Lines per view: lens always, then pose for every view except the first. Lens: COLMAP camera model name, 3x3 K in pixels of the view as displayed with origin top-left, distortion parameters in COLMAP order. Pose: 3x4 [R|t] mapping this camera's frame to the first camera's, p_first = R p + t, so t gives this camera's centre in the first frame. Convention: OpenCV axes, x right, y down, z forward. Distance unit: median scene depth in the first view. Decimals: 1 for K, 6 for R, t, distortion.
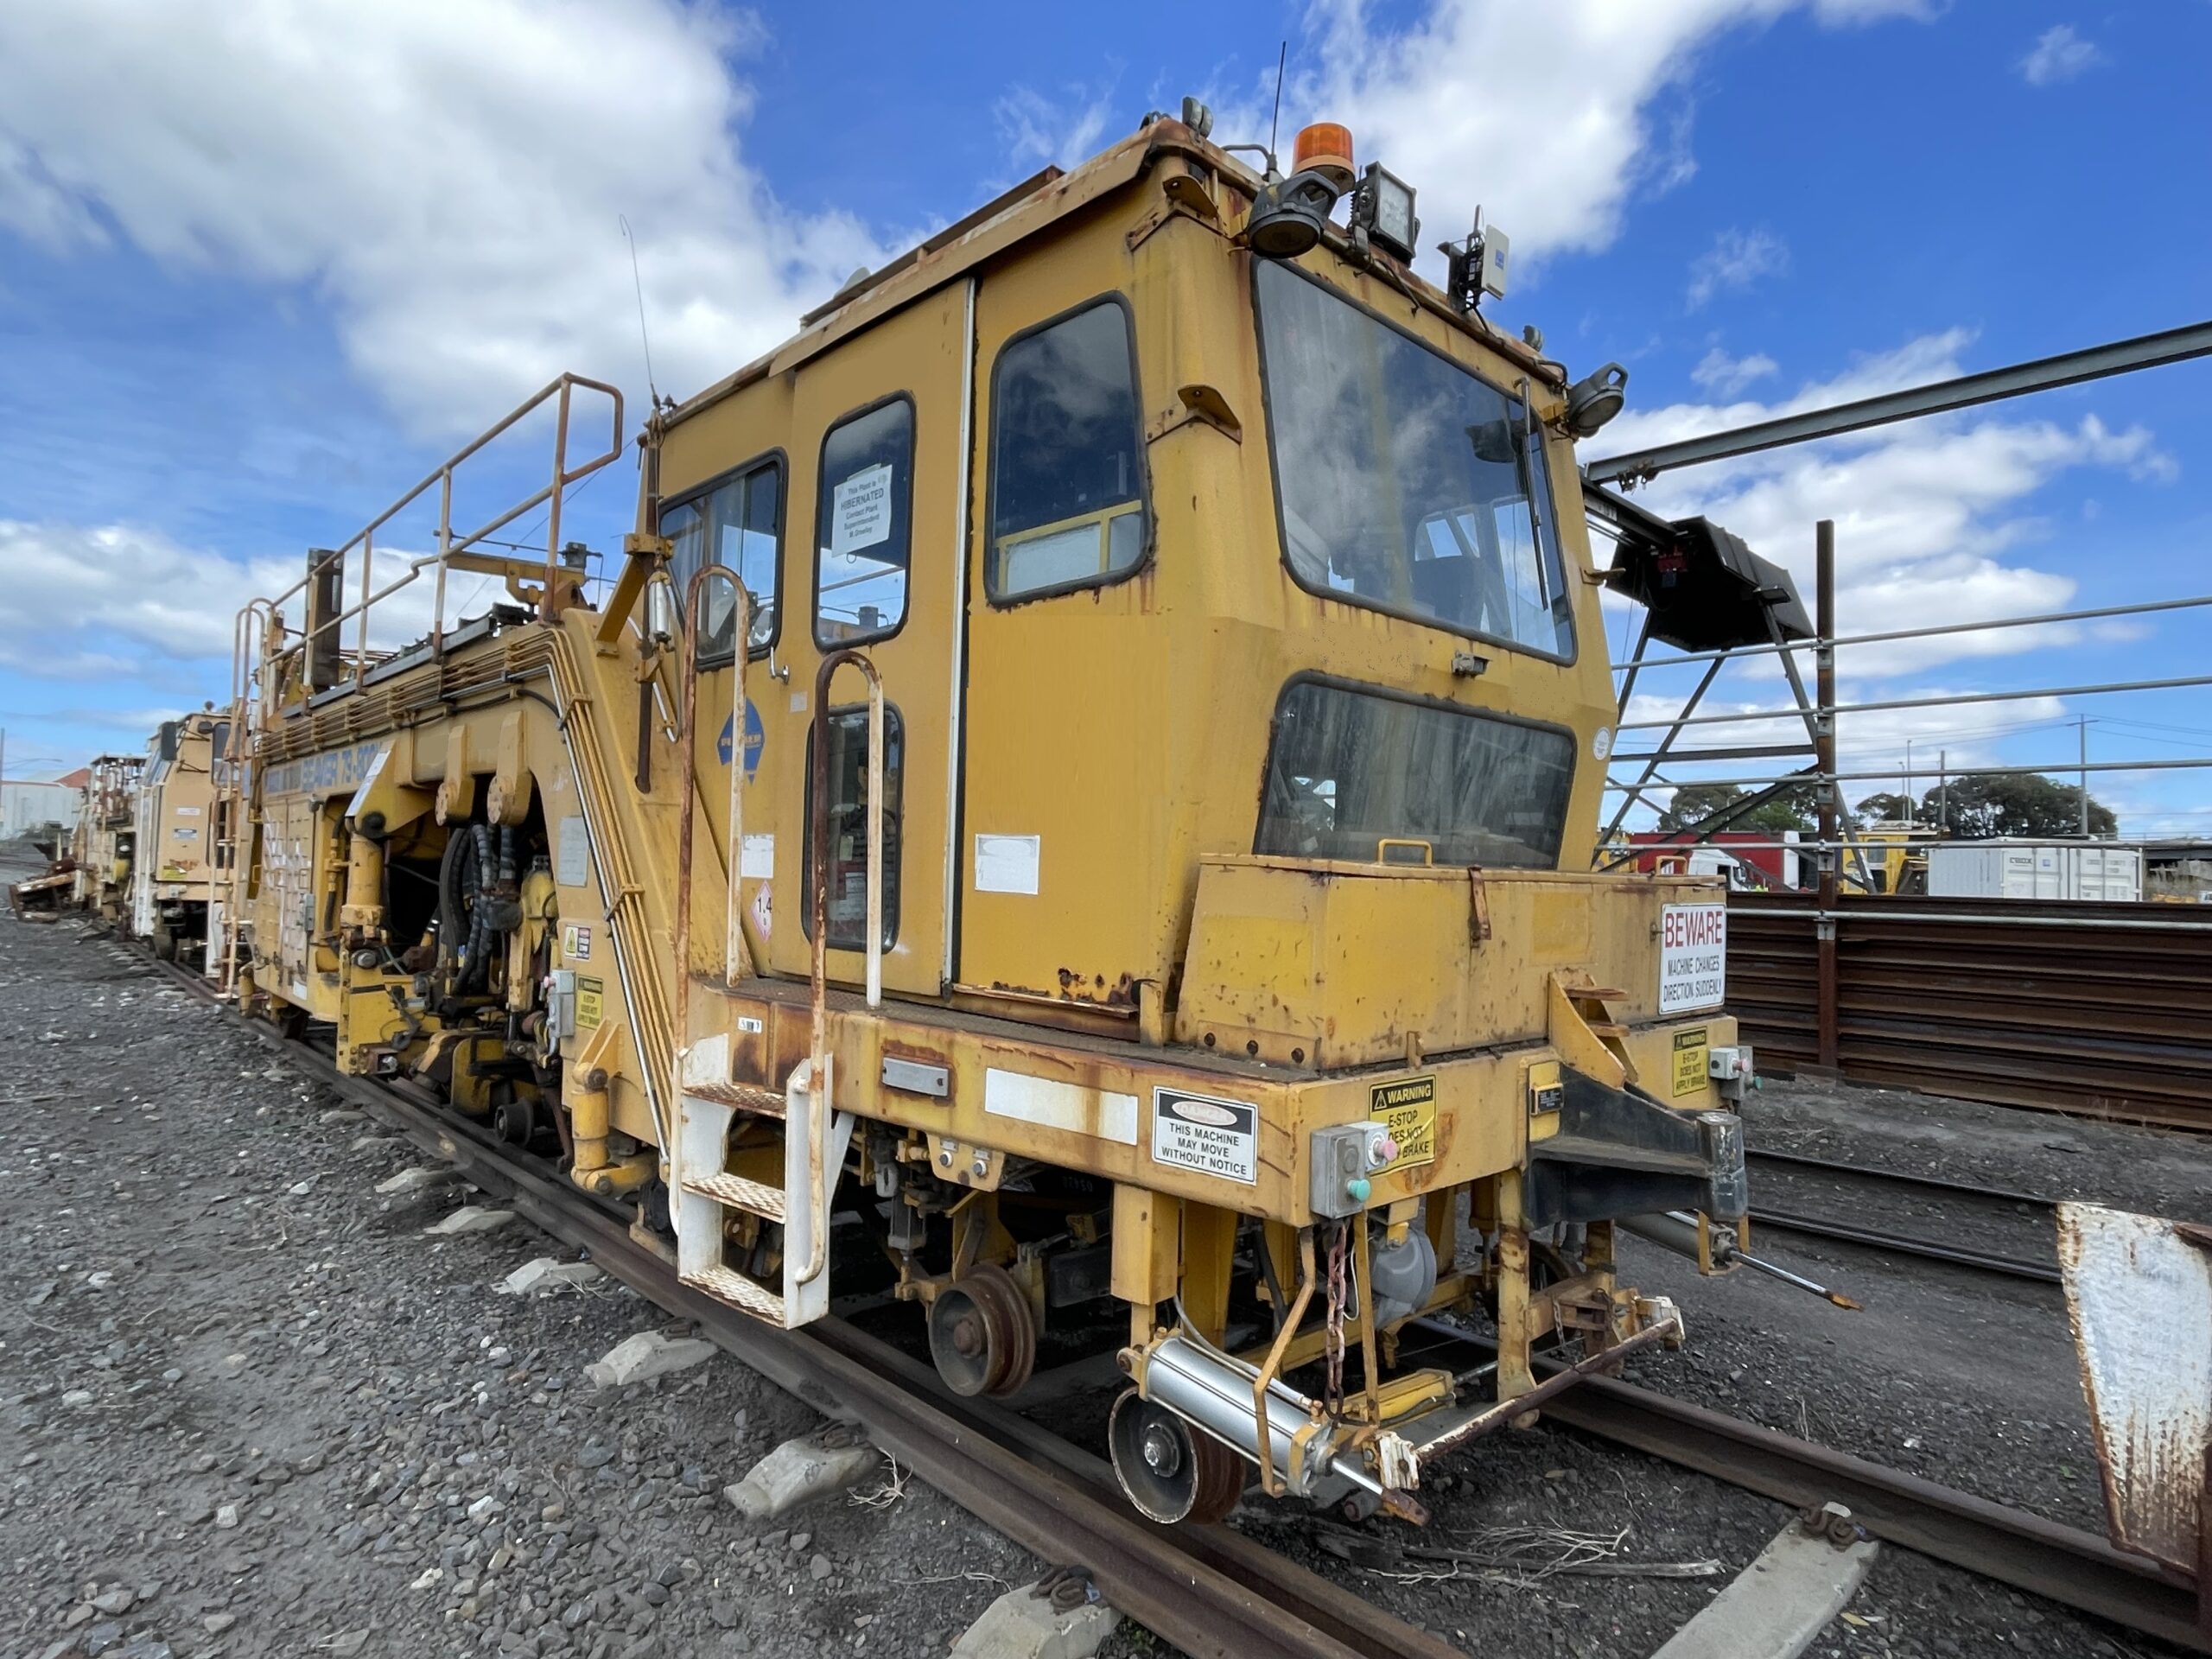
lens RADIAL K [[1229.5, 0, 1119.6], [0, 1229.5, 831.8], [0, 0, 1]] dist [-0.001262, -0.001789]
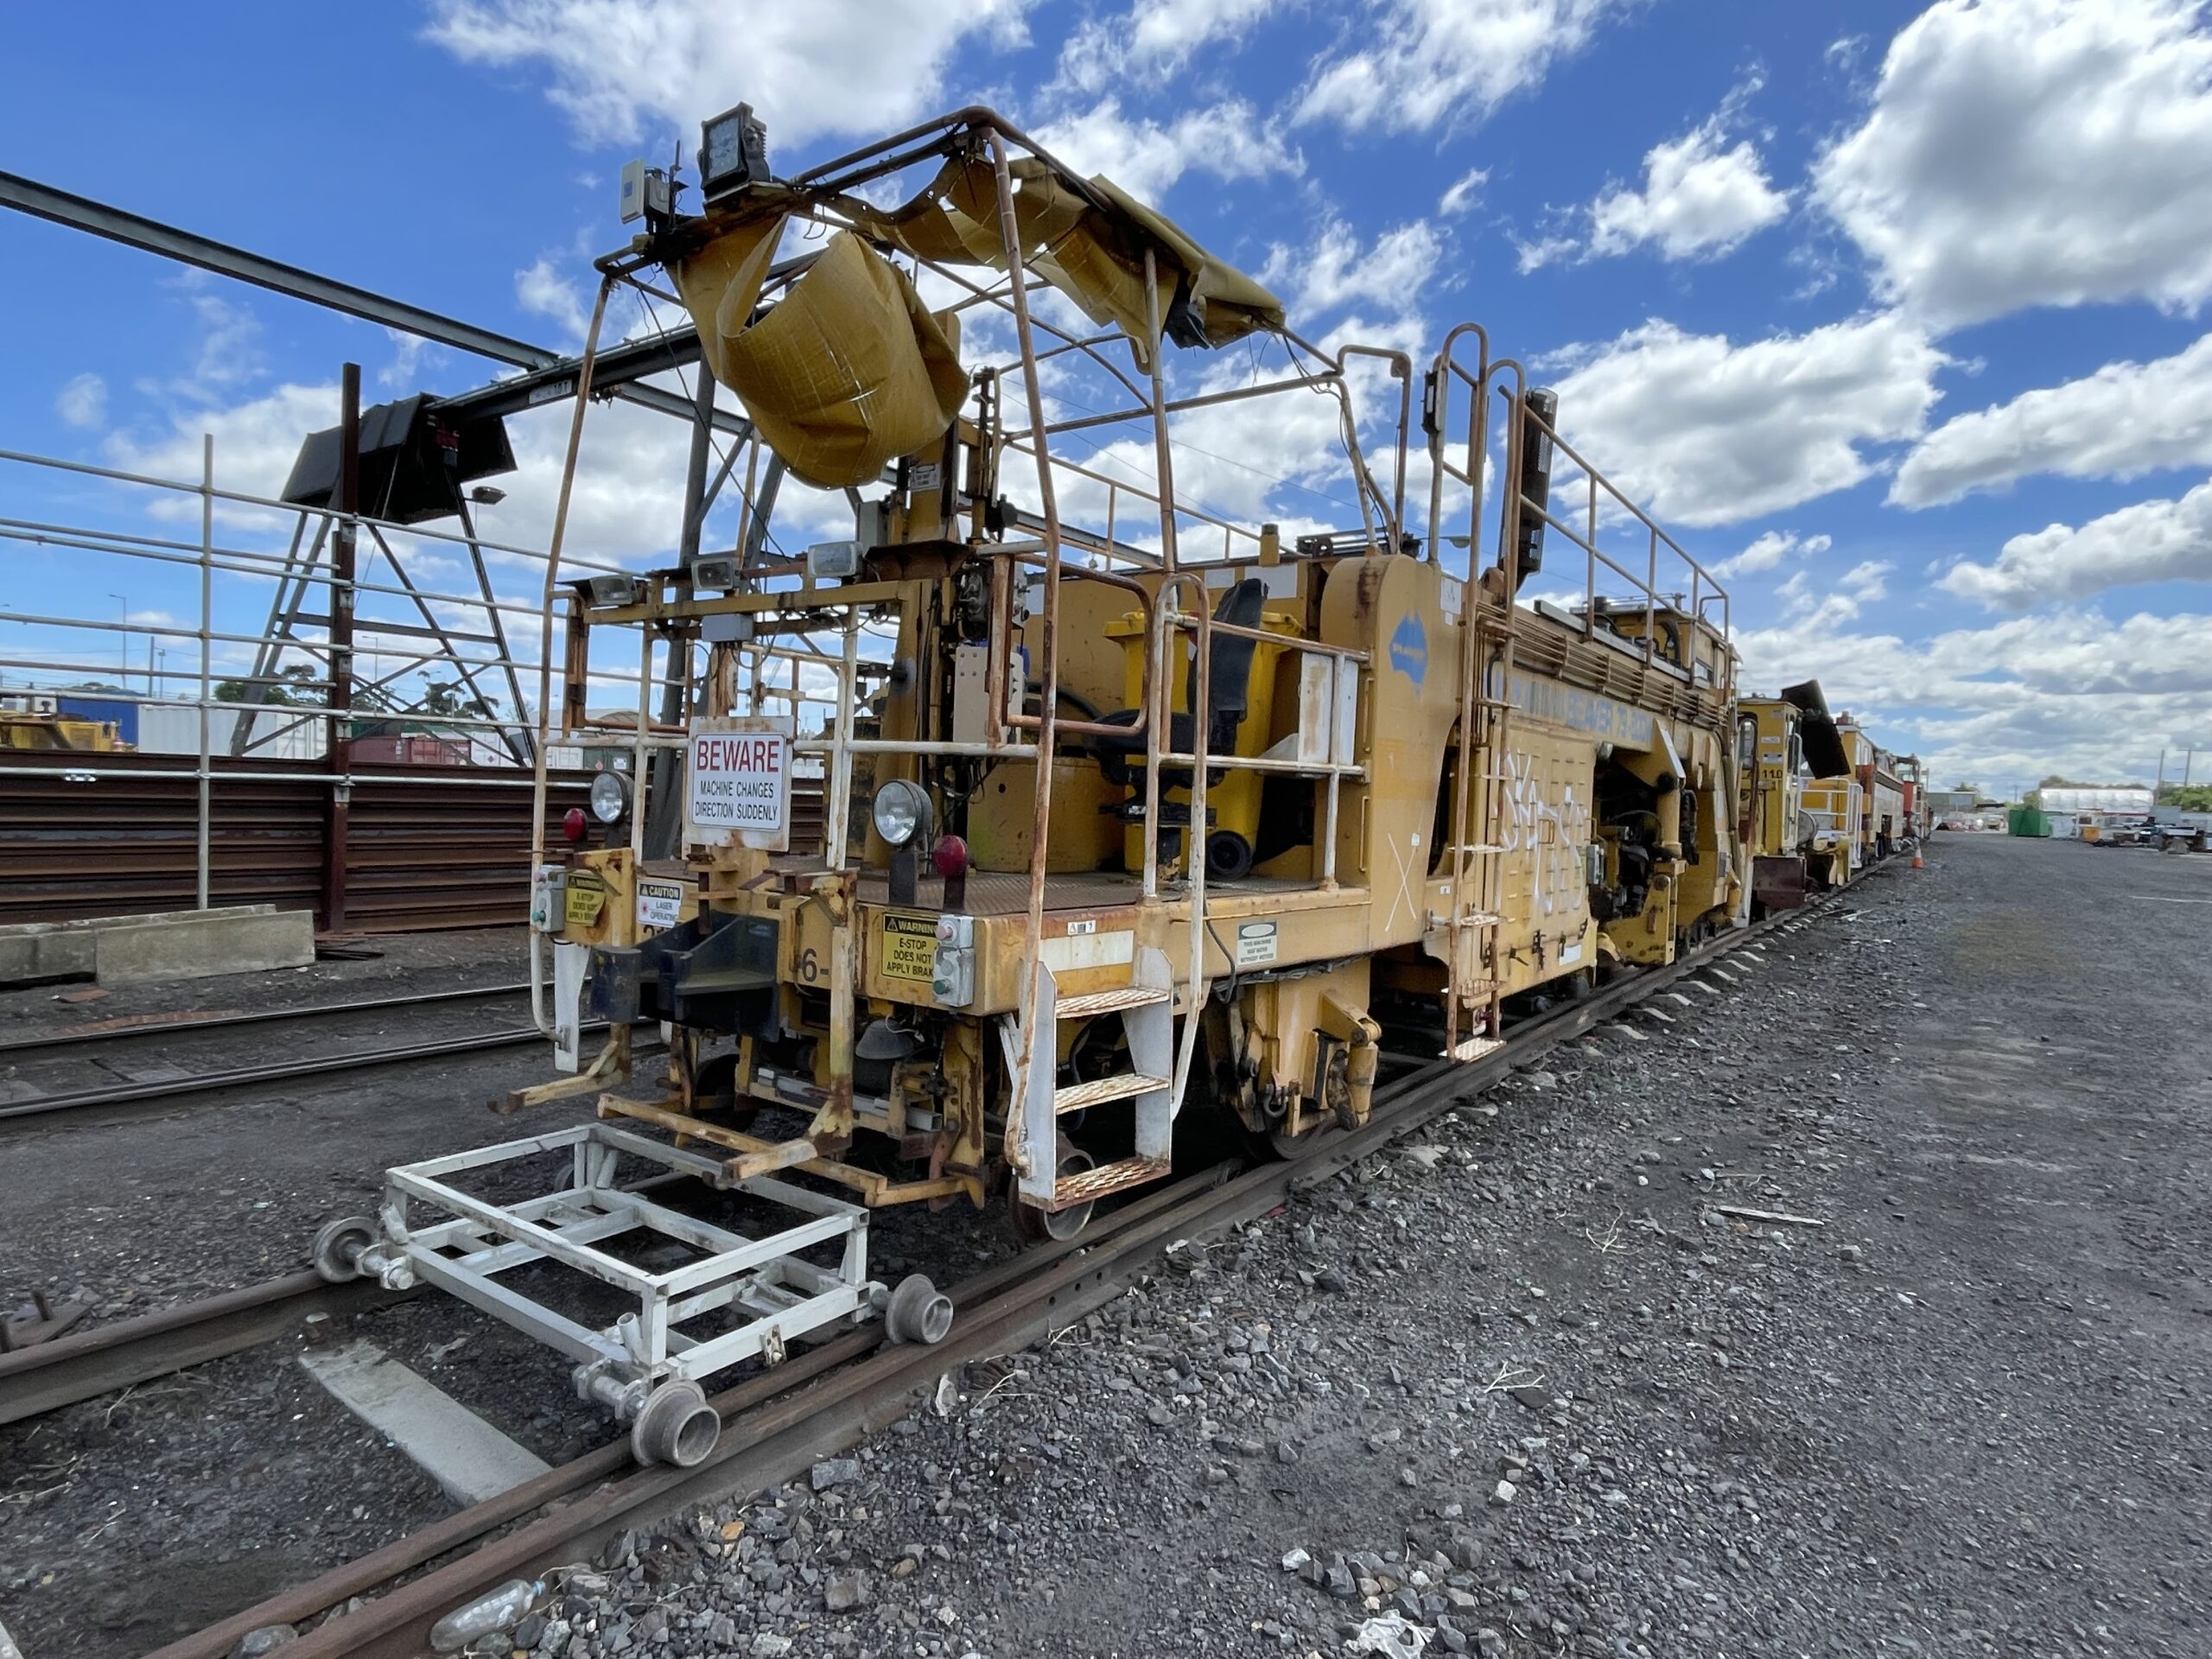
lens RADIAL K [[1229.5, 0, 1119.6], [0, 1229.5, 831.8], [0, 0, 1]] dist [-0.001262, -0.001789]
pose [[-0.186230, -0.064090, 0.980414, -3.567849], [-0.081938, 0.995407, 0.049506, 0.026702], [-0.979083, -0.071114, -0.190627, 3.198683]]
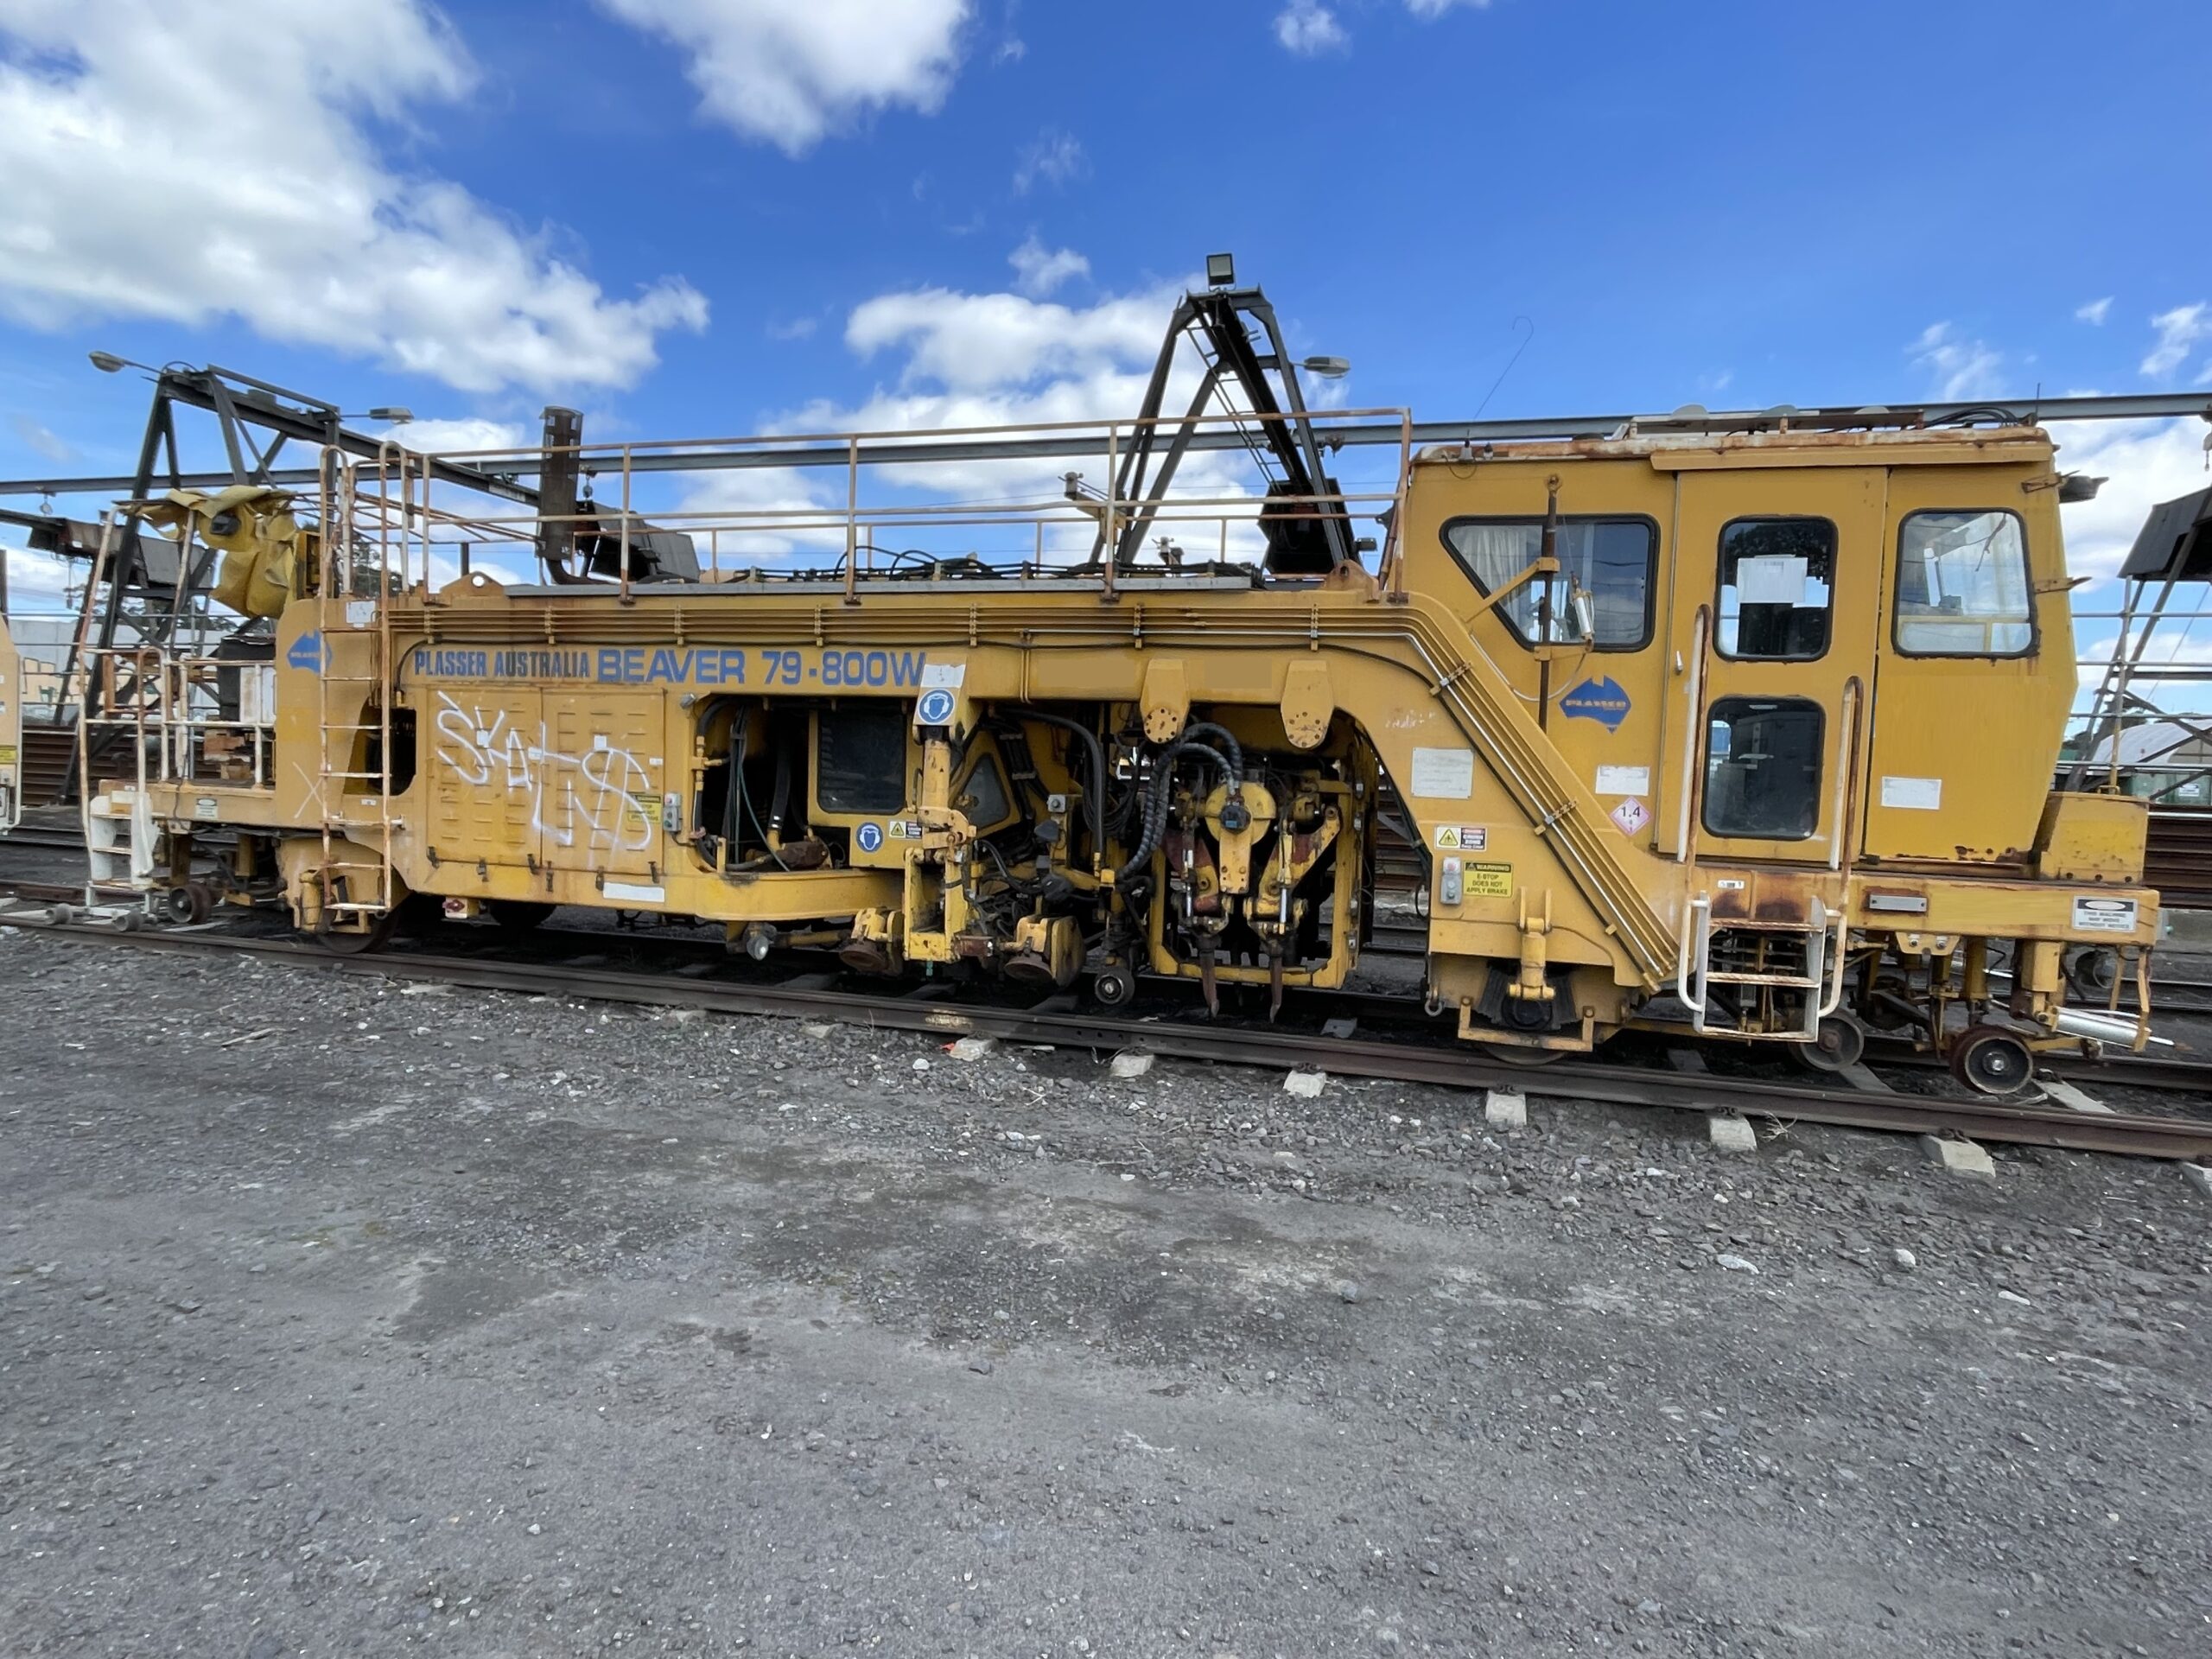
lens RADIAL K [[1229.5, 0, 1119.6], [0, 1229.5, 831.8], [0, 0, 1]] dist [-0.001262, -0.001789]
pose [[0.862889, -0.025985, 0.504726, -2.200865], [-0.029682, 0.994348, 0.101938, -0.075288], [-0.504522, -0.102942, 0.857240, -0.034993]]
